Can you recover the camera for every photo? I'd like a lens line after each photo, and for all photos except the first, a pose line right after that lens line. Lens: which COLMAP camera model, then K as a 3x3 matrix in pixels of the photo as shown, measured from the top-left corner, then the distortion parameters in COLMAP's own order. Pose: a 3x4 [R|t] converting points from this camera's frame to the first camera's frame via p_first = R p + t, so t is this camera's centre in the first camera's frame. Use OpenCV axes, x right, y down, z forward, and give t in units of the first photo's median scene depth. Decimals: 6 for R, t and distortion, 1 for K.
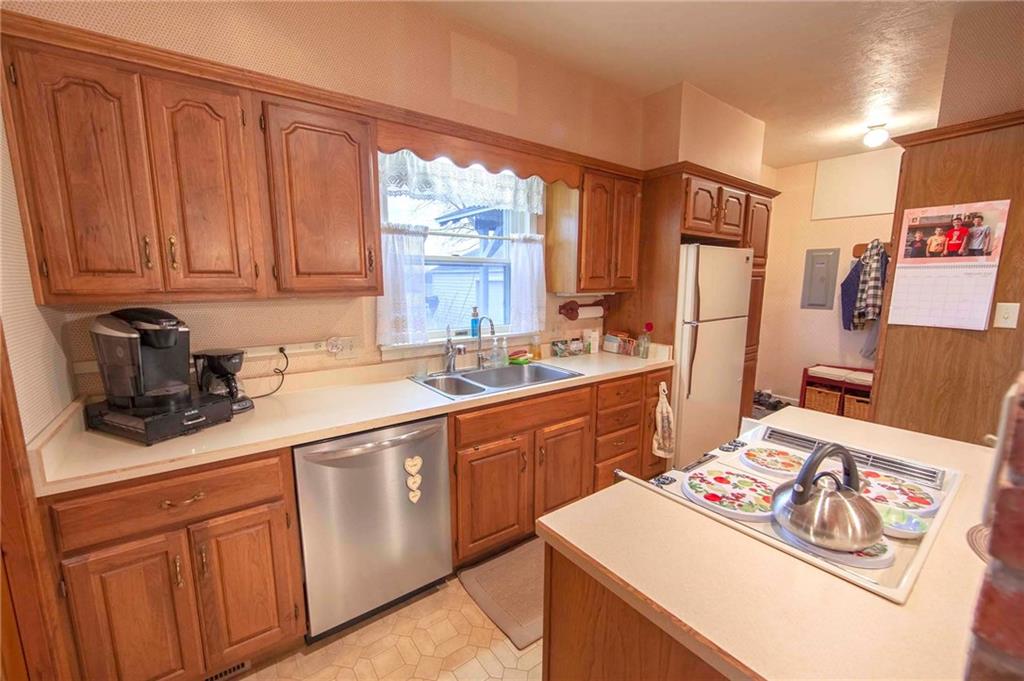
lens RADIAL K [[411.2, 0, 515.9], [0, 411.2, 340.4], [0, 0, 1]] dist [-0.002877, 0.000450]
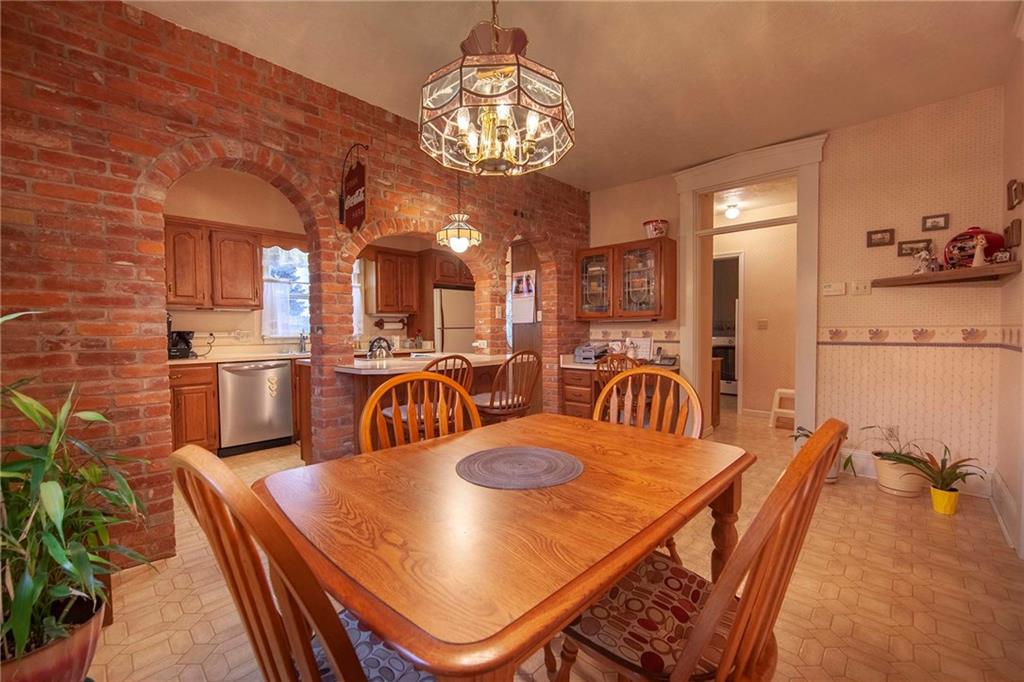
lens RADIAL K [[411.2, 0, 506.8], [0, 411.2, 344.6], [0, 0, 1]] dist [-0.002877, 0.000450]
pose [[0.990240, -0.017222, 0.138304, 0.644530], [0.033136, 0.992974, -0.113596, 0.361216], [-0.135376, 0.117070, 0.983854, -1.285037]]
